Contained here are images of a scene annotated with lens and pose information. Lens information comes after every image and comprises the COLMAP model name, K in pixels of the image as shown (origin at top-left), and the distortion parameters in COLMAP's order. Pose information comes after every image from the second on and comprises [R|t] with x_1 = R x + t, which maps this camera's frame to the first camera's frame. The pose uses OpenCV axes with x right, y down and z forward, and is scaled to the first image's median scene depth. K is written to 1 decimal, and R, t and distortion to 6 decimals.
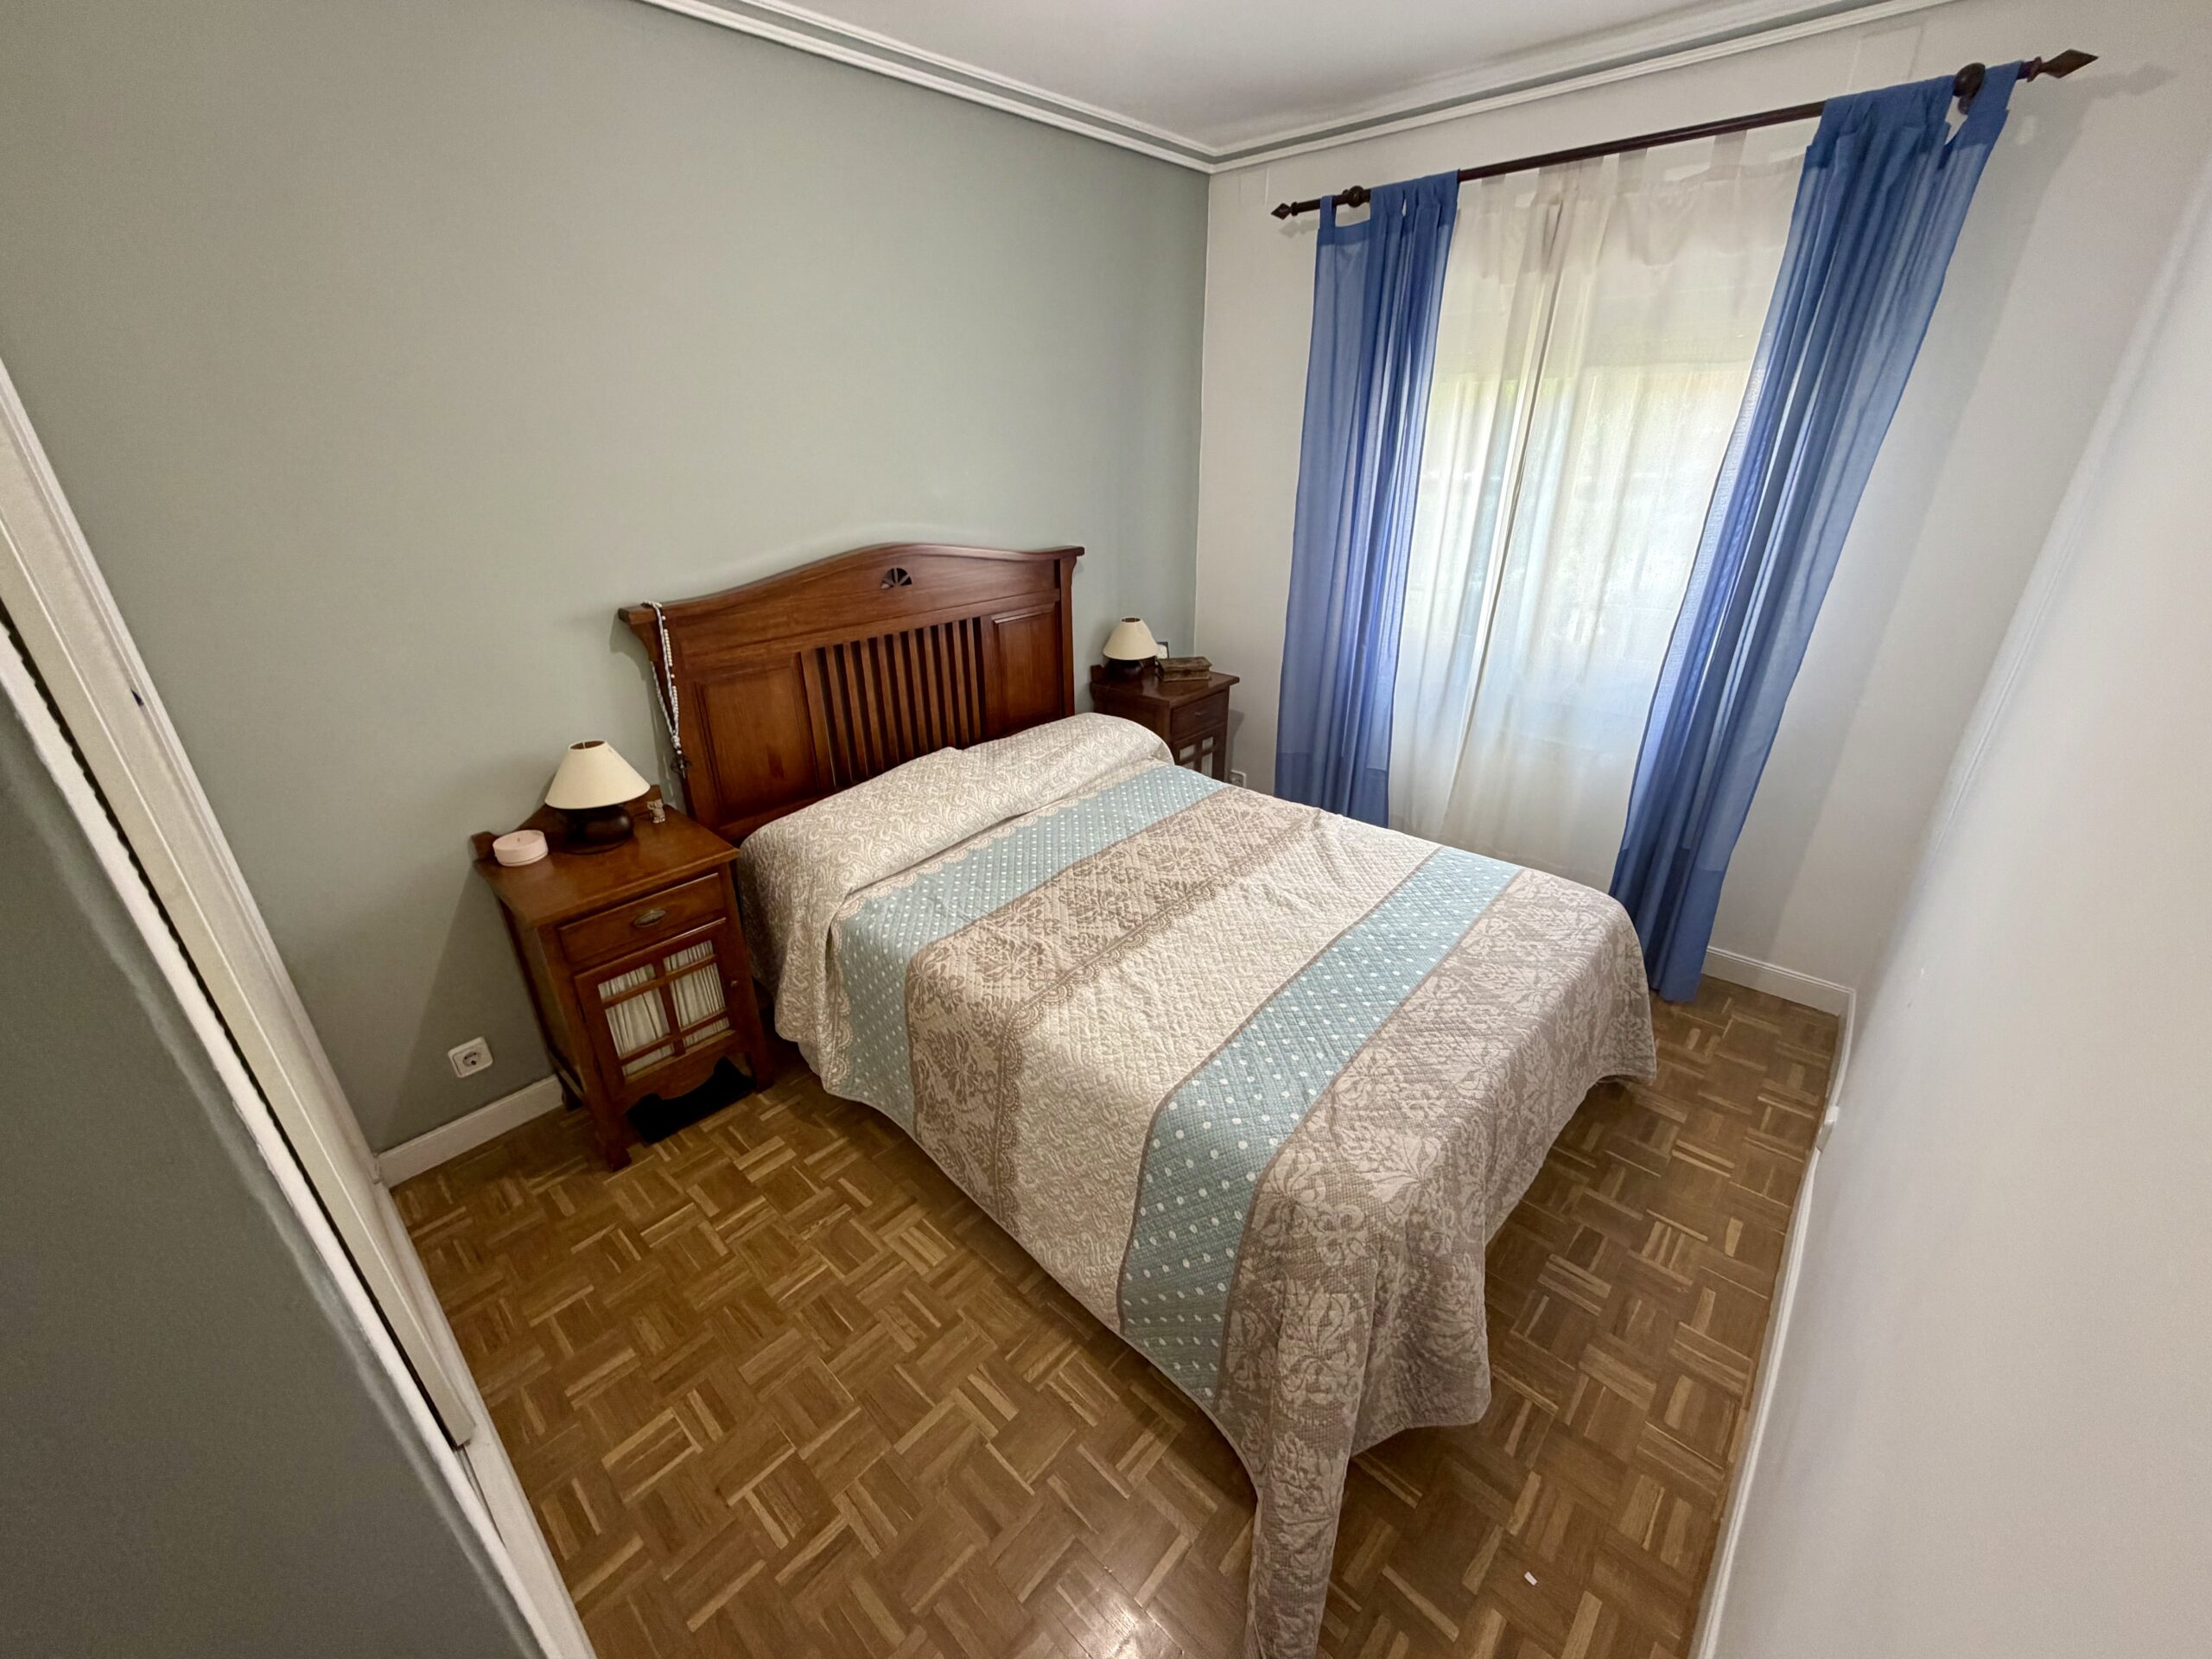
lens RADIAL K [[878.3, 0, 1096.3], [0, 878.3, 832.9], [0, 0, 1]] dist [0.002883, -0.000319]
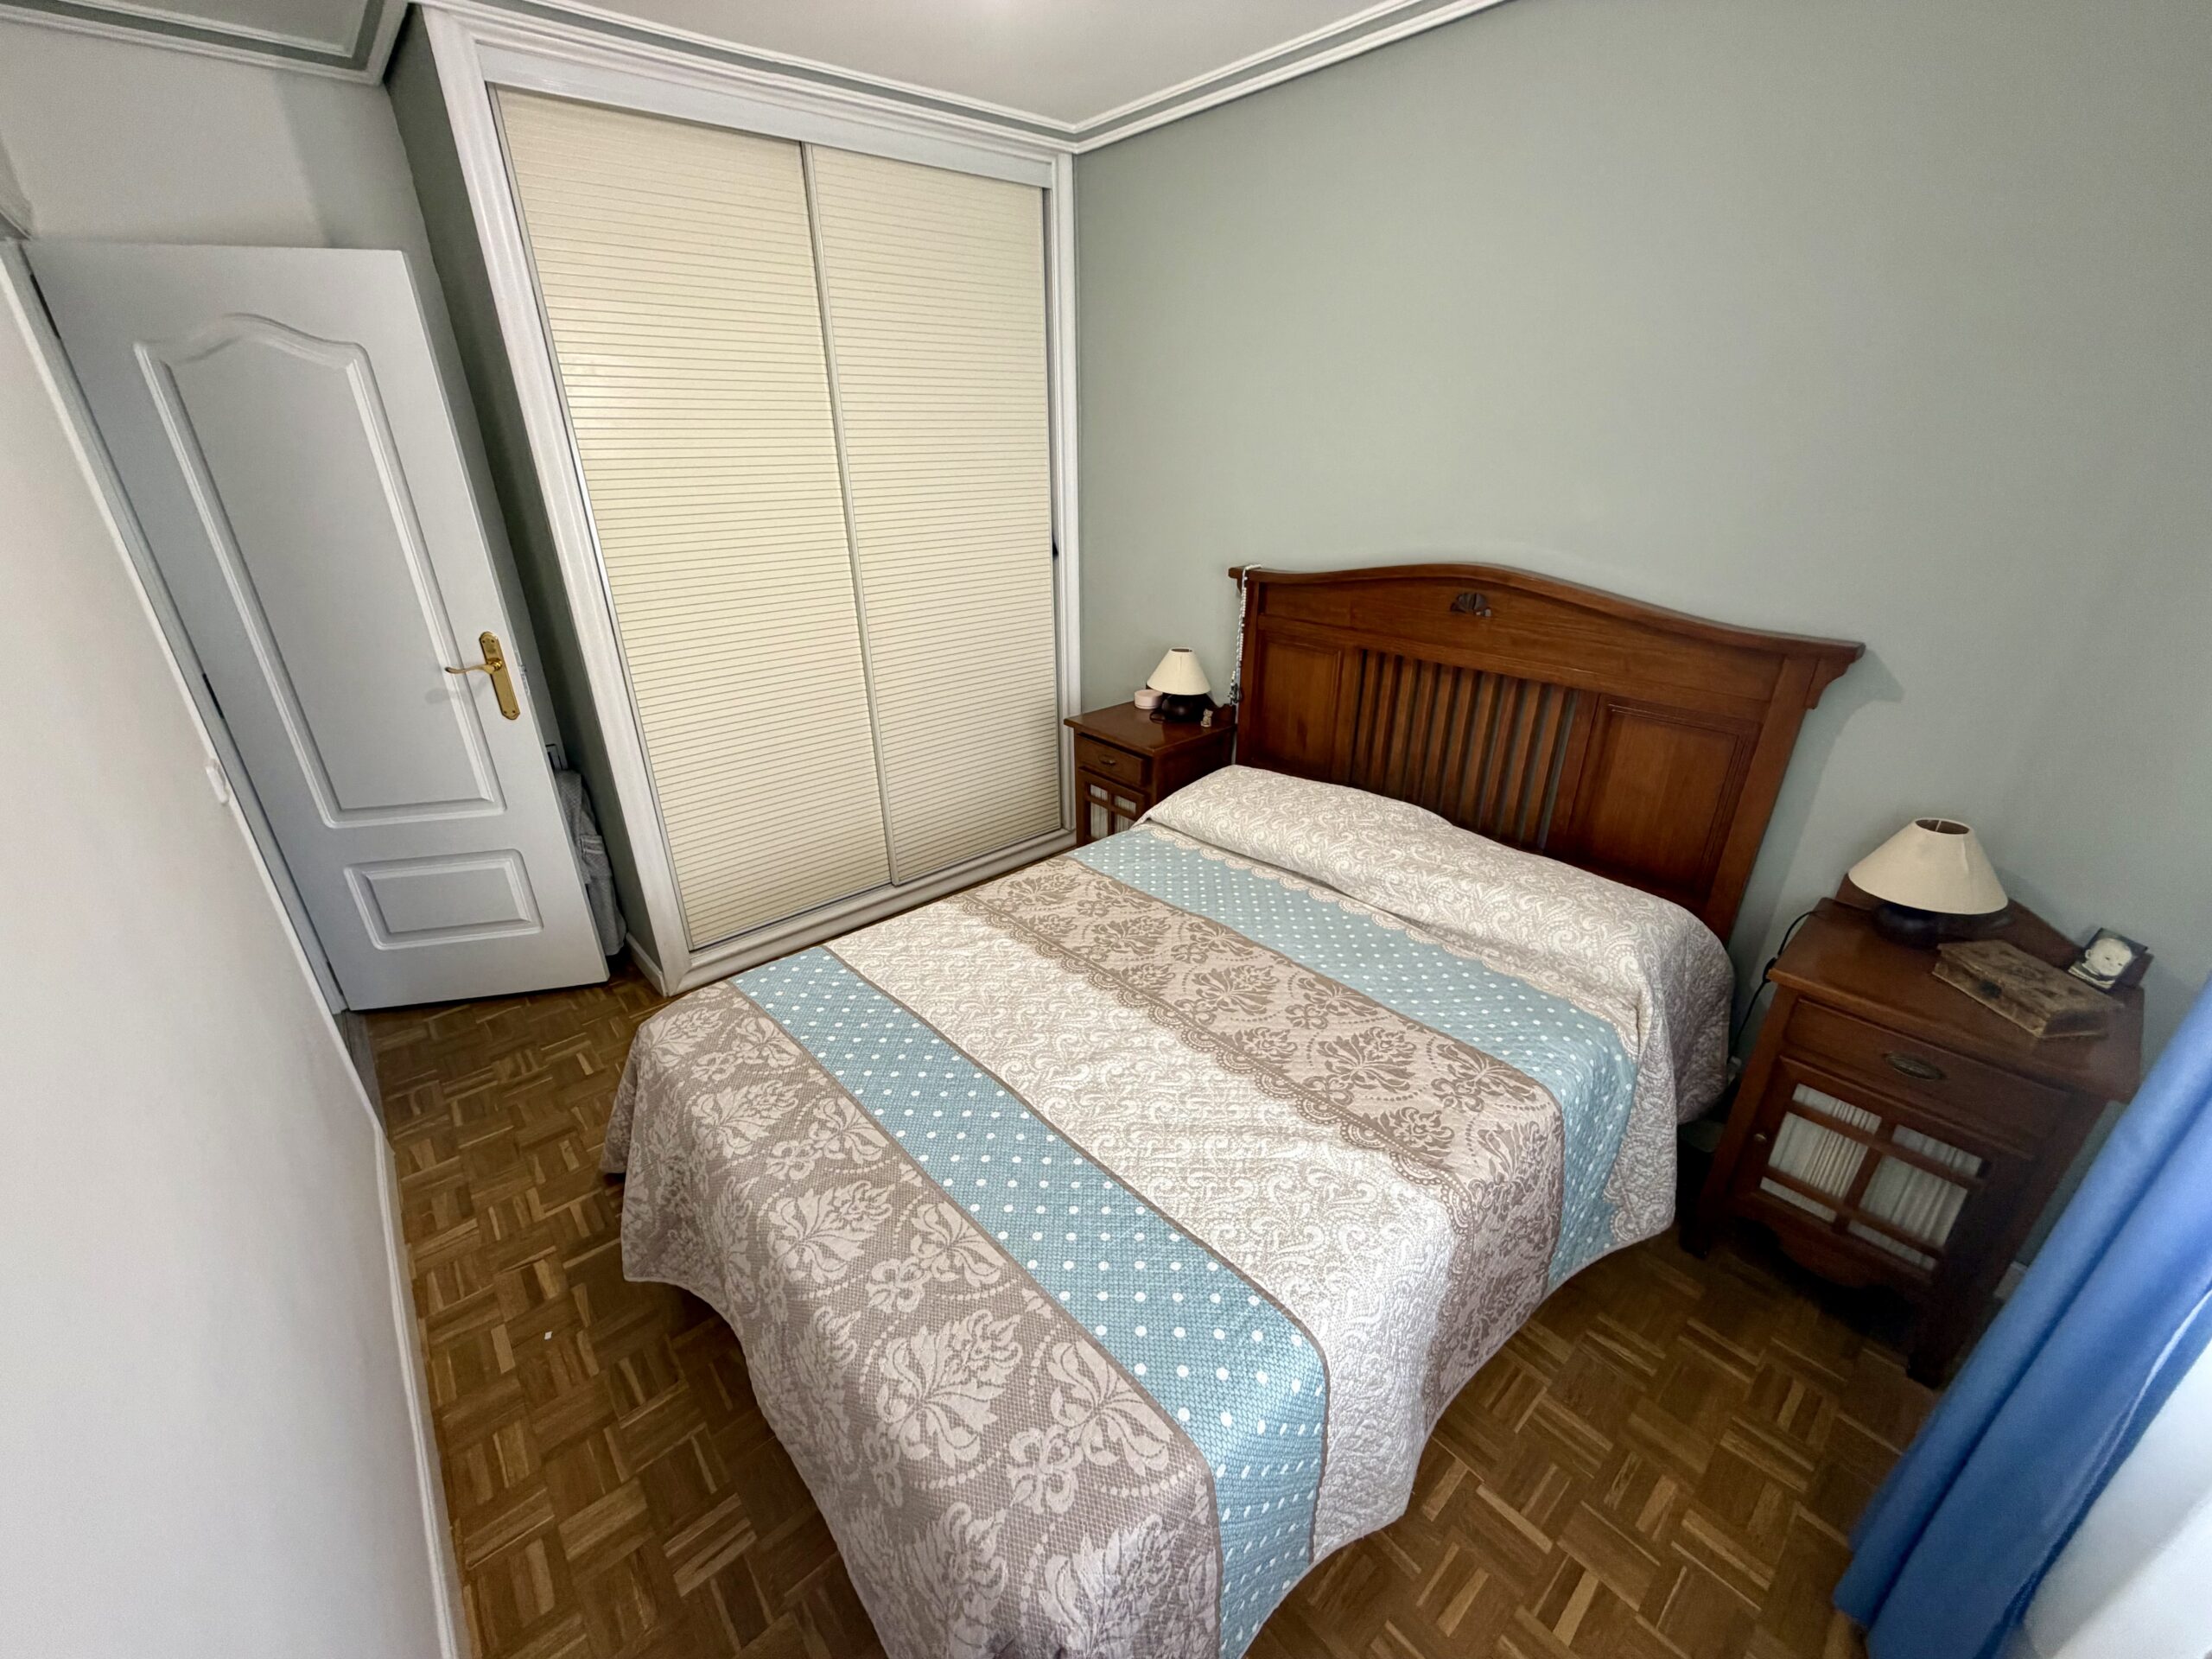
lens RADIAL K [[878.3, 0, 1095.4], [0, 878.3, 832.3], [0, 0, 1]] dist [0.002883, -0.000319]
pose [[-0.113758, 0.420890, -0.899950, 0.773419], [-0.408253, 0.806017, 0.428564, -0.380429], [0.905753, 0.416160, 0.080138, 0.810548]]
